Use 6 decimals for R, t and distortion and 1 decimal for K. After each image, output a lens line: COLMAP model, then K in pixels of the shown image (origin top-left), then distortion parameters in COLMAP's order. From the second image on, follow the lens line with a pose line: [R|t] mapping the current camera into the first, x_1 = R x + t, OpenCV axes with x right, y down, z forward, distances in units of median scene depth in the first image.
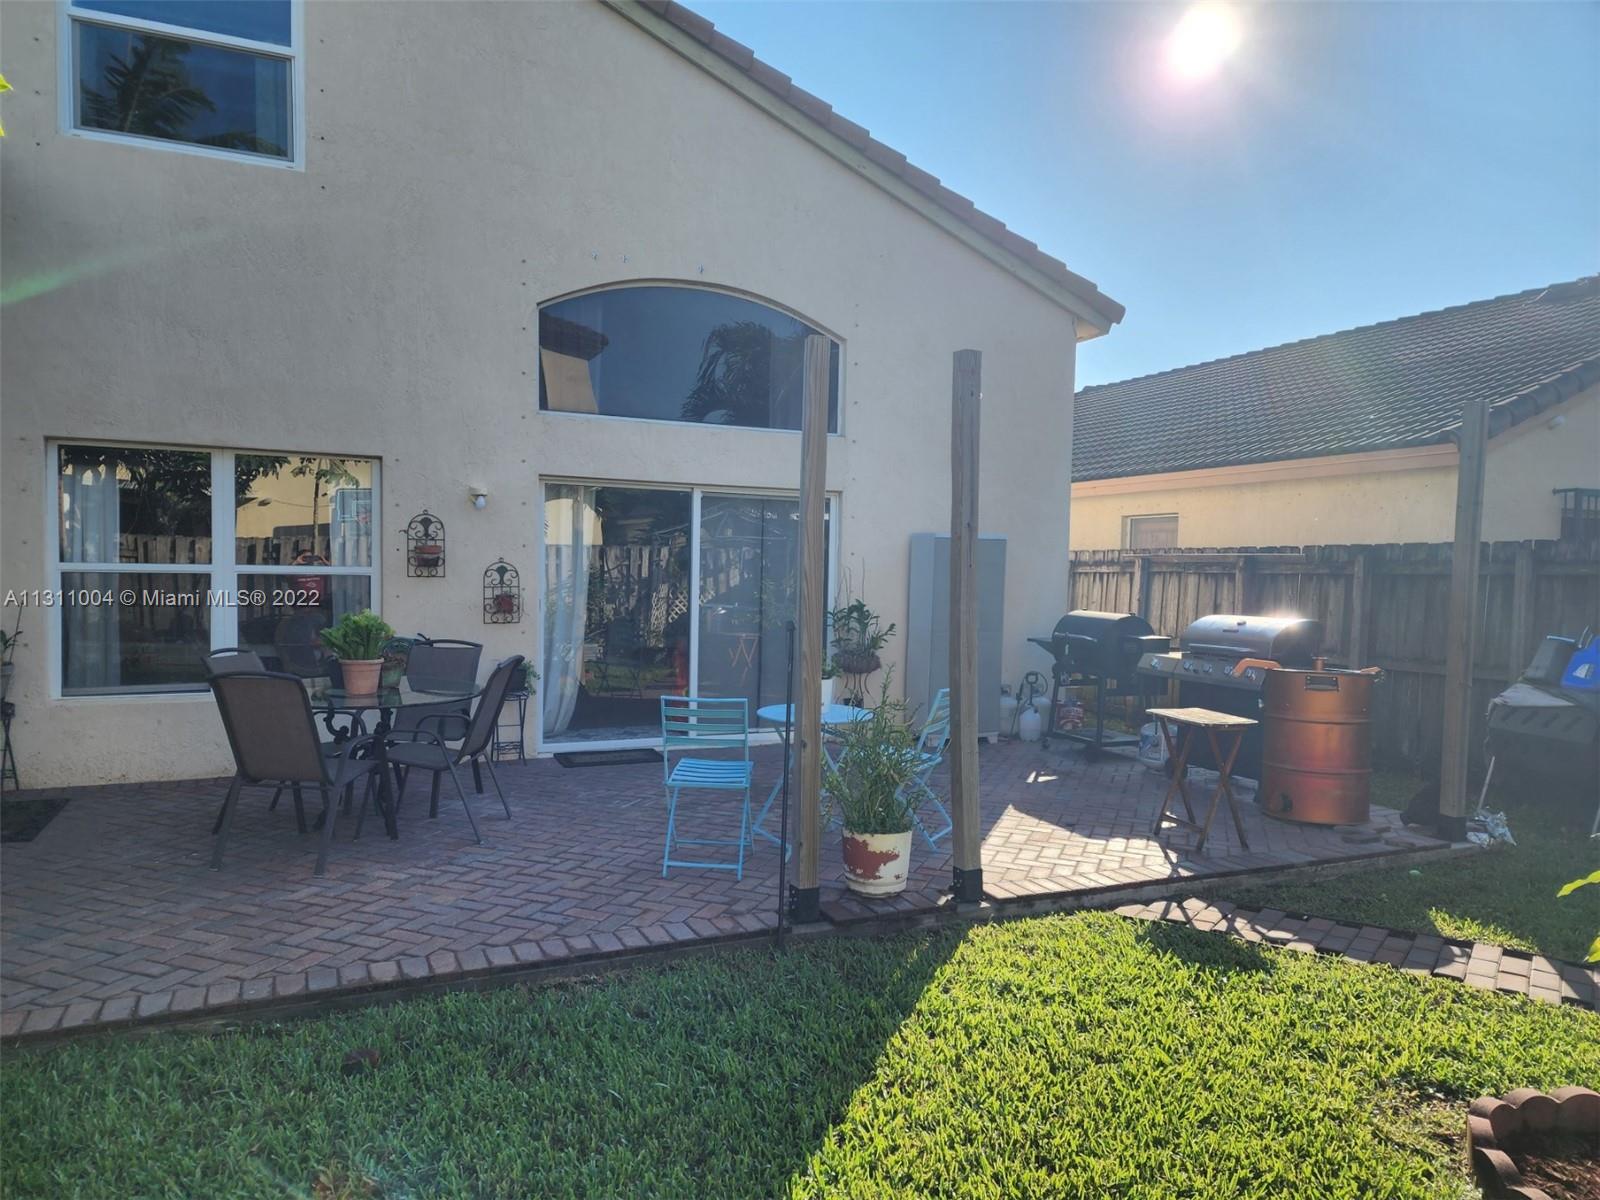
lens RADIAL K [[1071.5, 0, 793.0], [0, 1071.5, 609.9], [0, 0, 1]] dist [0.073640, -0.063740]
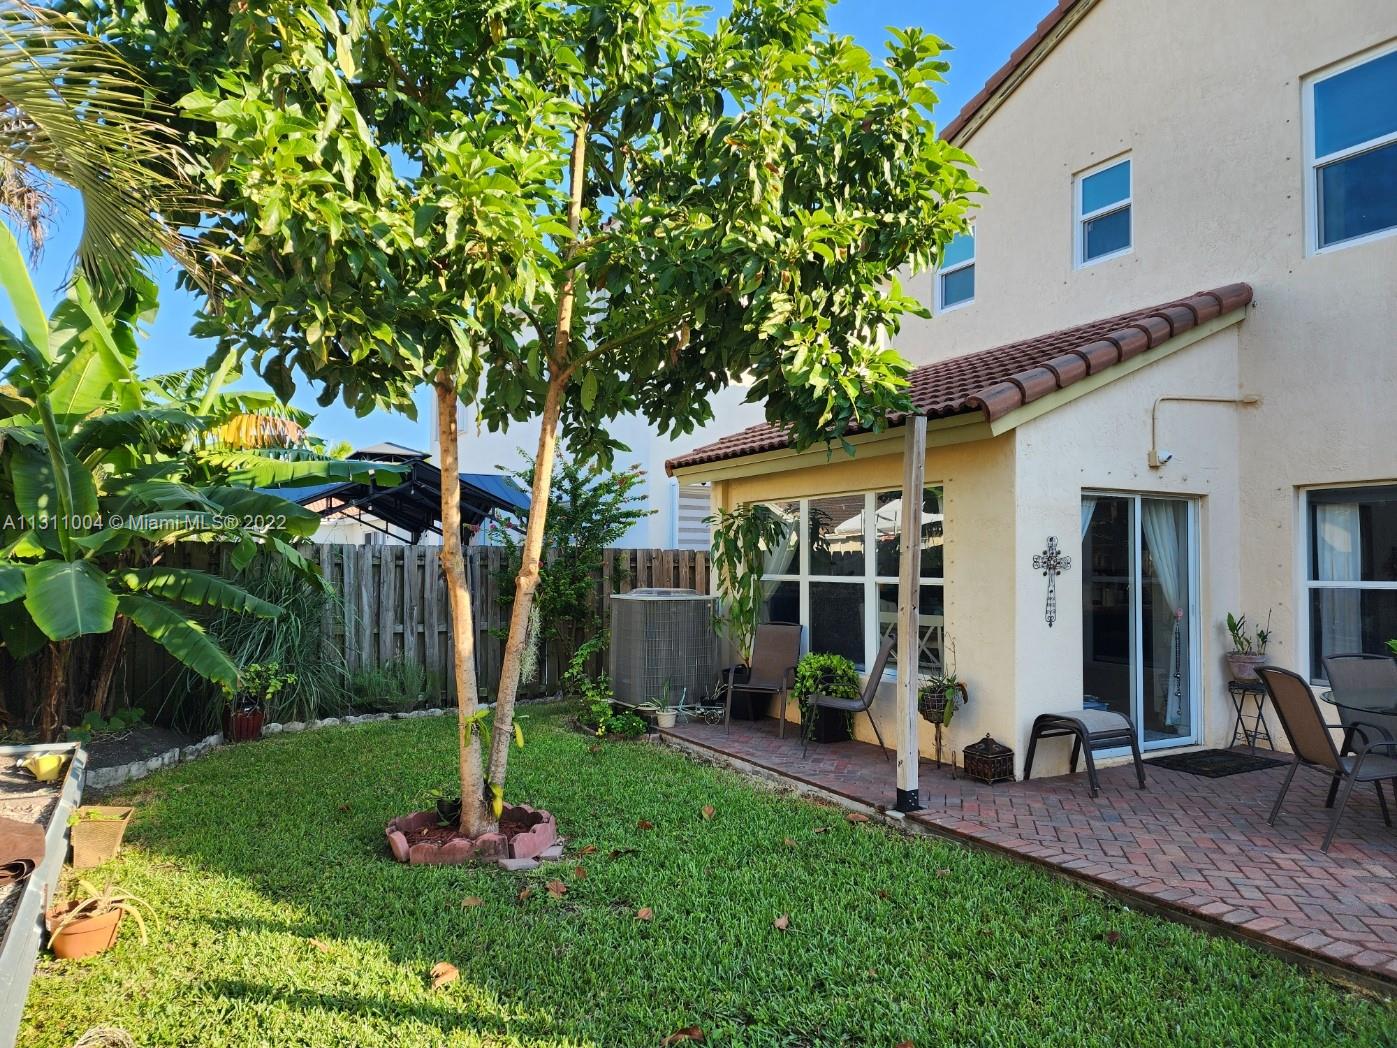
lens RADIAL K [[935.5, 0, 695.7], [0, 935.5, 536.1], [0, 0, 1]] dist [0.073640, -0.063740]
pose [[0.099524, -0.048046, -0.993874, 0.500144], [-0.042652, 0.997710, -0.052502, -0.007508], [0.994121, 0.047616, 0.097247, 0.211435]]
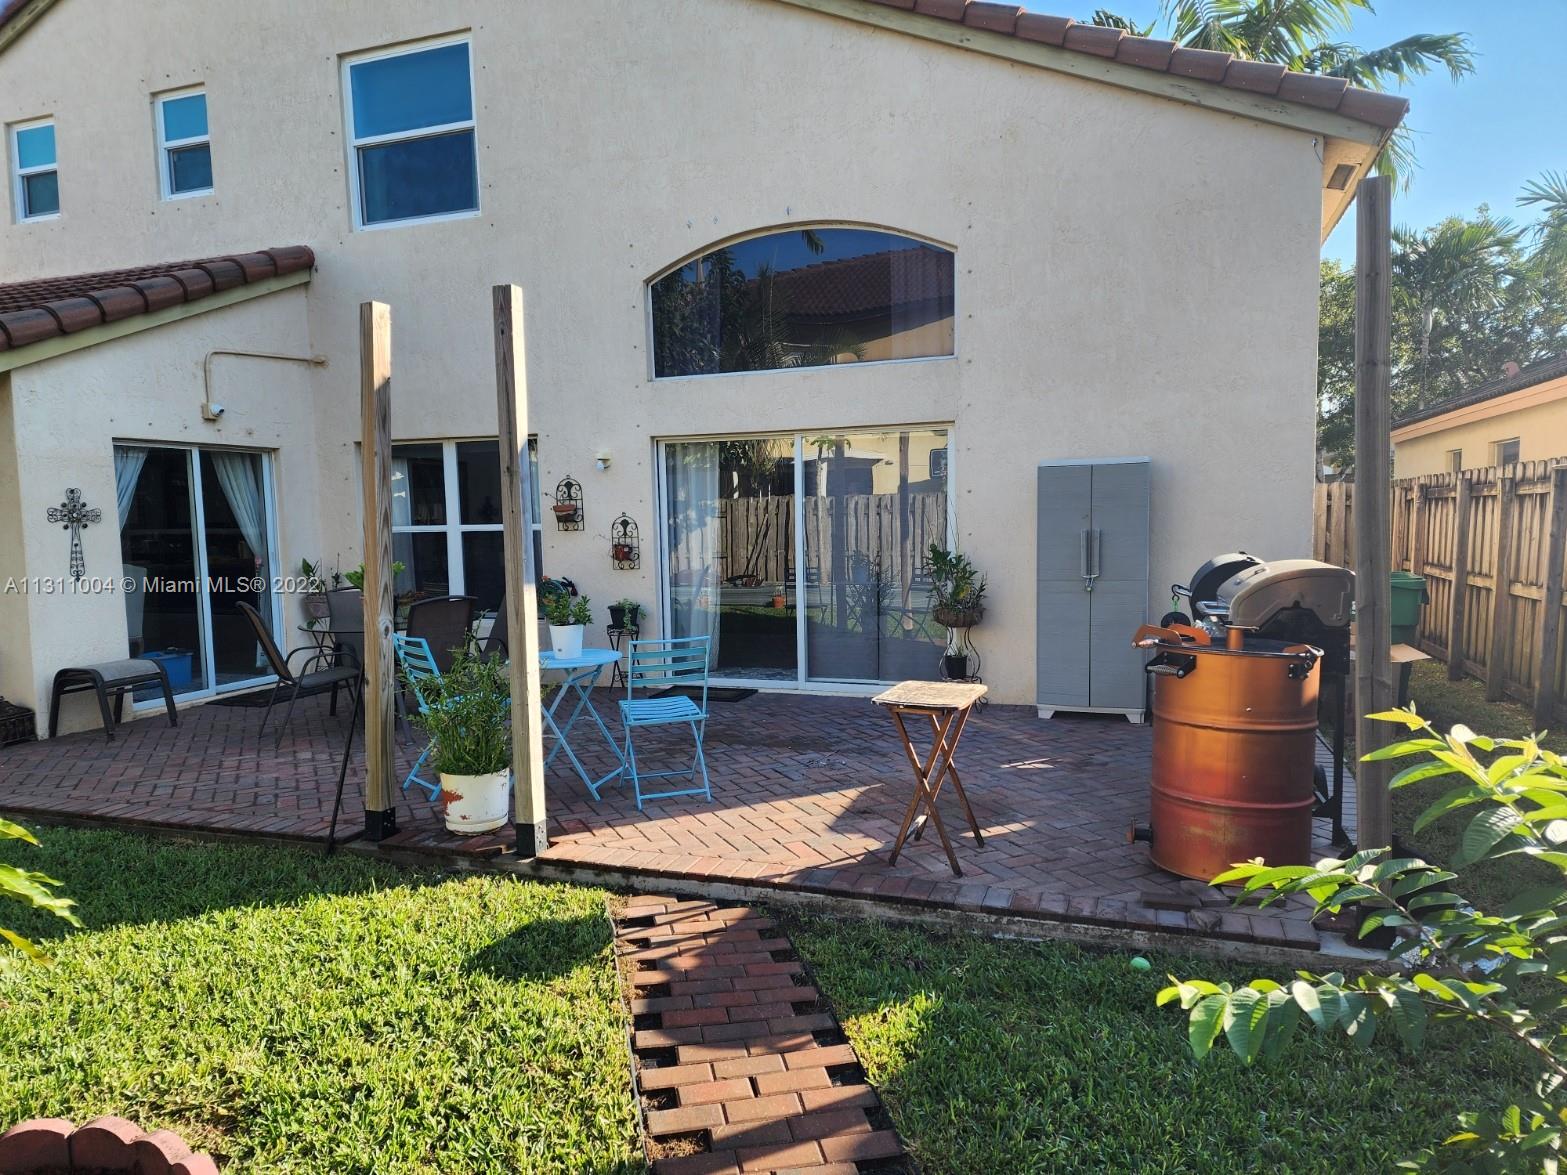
lens RADIAL K [[1049.4, 0, 773.3], [0, 1049.4, 602.2], [0, 0, 1]] dist [0.073640, -0.063740]
pose [[0.717032, 0.024799, -0.696599, 0.931956], [0.006688, 0.999076, 0.042452, 0.001289], [0.697008, -0.035098, 0.716204, 0.450399]]
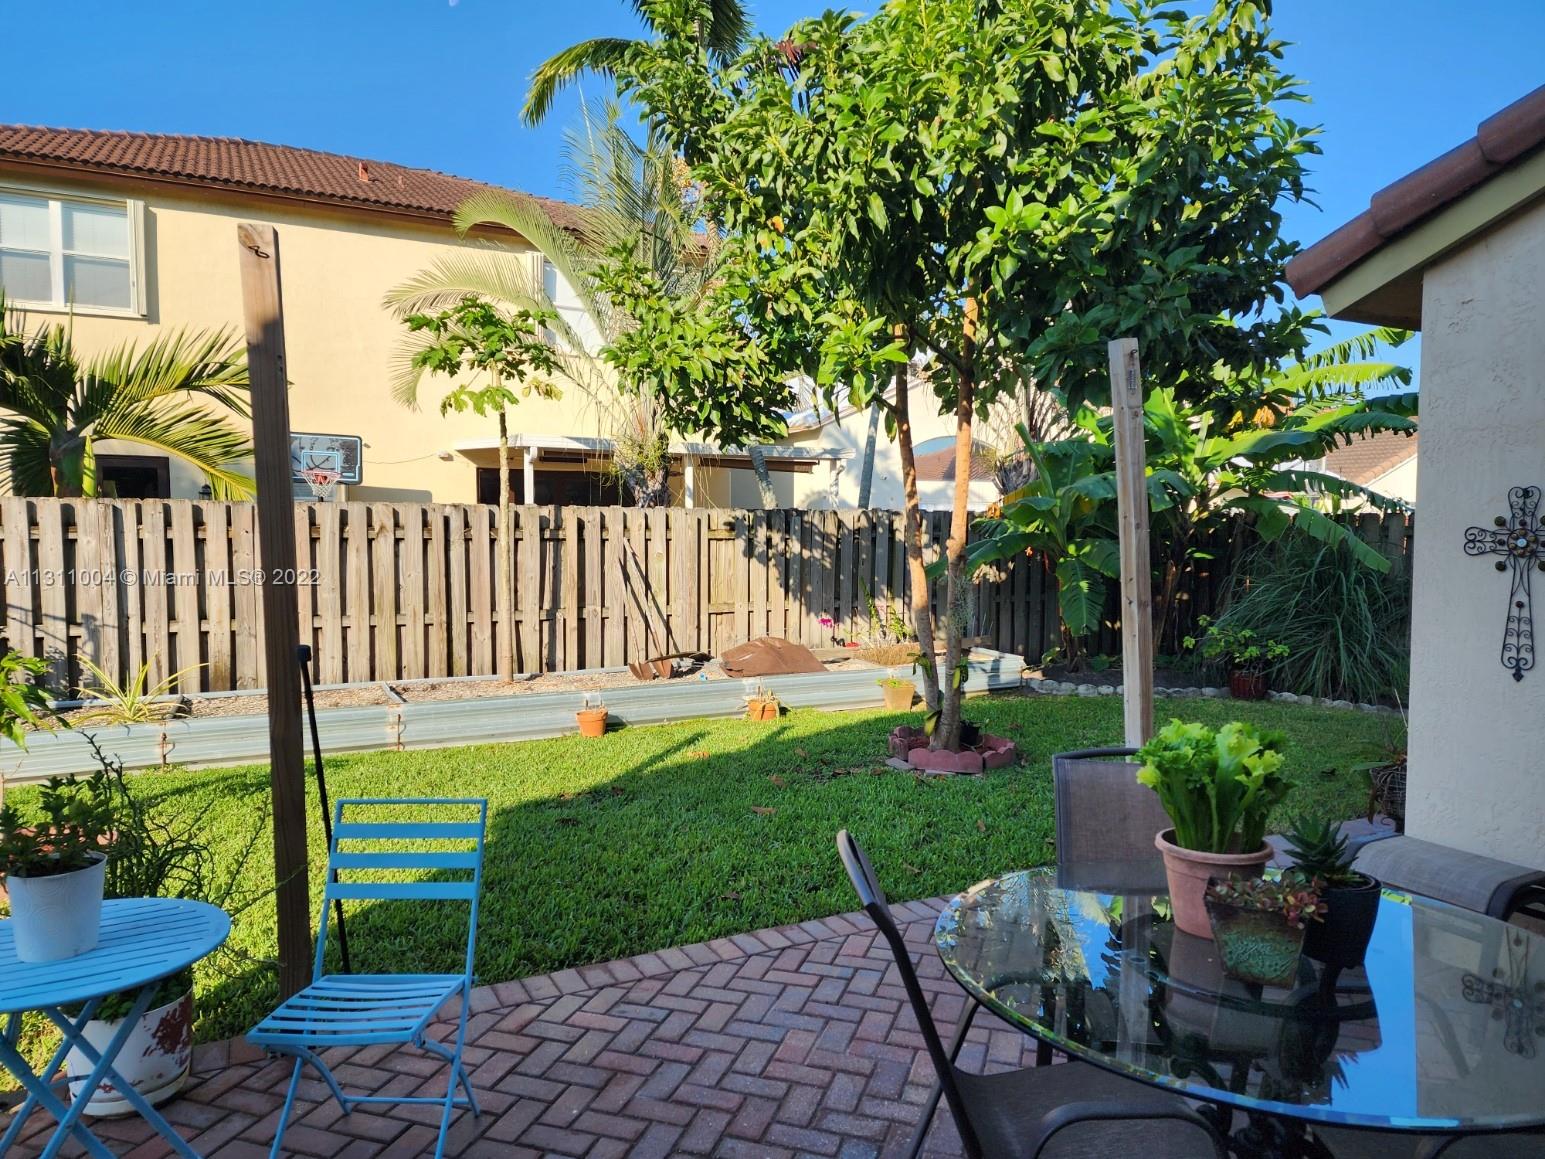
lens RADIAL K [[1034.6, 0, 771.1], [0, 1034.6, 580.1], [0, 0, 1]] dist [0.073640, -0.063740]
pose [[-0.998878, -0.021118, -0.042397, -0.241112], [-0.024635, 0.996144, 0.084206, -0.082628], [0.040455, 0.085156, -0.995546, 1.496361]]
